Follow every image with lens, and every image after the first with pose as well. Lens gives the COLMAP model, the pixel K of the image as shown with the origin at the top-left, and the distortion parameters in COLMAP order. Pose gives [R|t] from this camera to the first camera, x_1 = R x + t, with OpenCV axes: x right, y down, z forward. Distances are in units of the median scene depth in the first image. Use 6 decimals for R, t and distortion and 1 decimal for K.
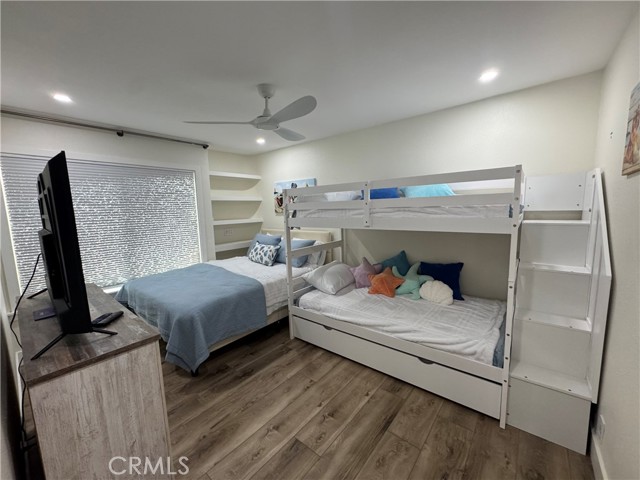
lens RADIAL K [[256.4, 0, 321.5], [0, 256.4, 240.8], [0, 0, 1]] dist [0.001553, 0.000040]
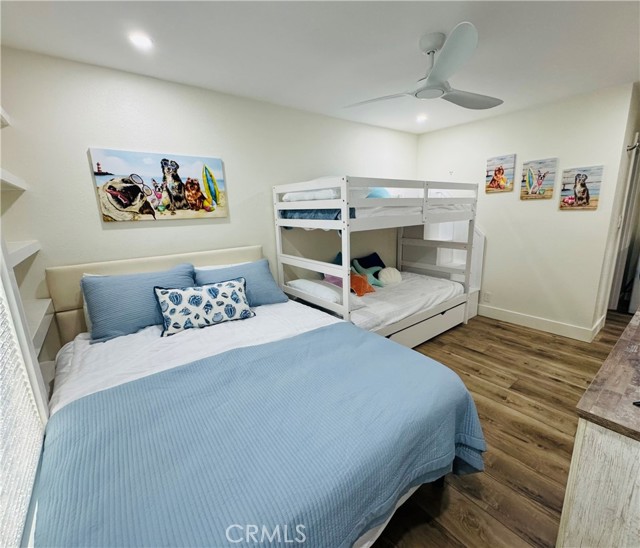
lens RADIAL K [[299.9, 0, 321.6], [0, 299.9, 275.3], [0, 0, 1]] dist [-0.005722, -0.000795]
pose [[0.211659, -0.188189, 0.959055, -1.319697], [0.148500, 0.976086, 0.158757, -0.110090], [-0.965996, 0.108817, 0.234543, 1.234941]]
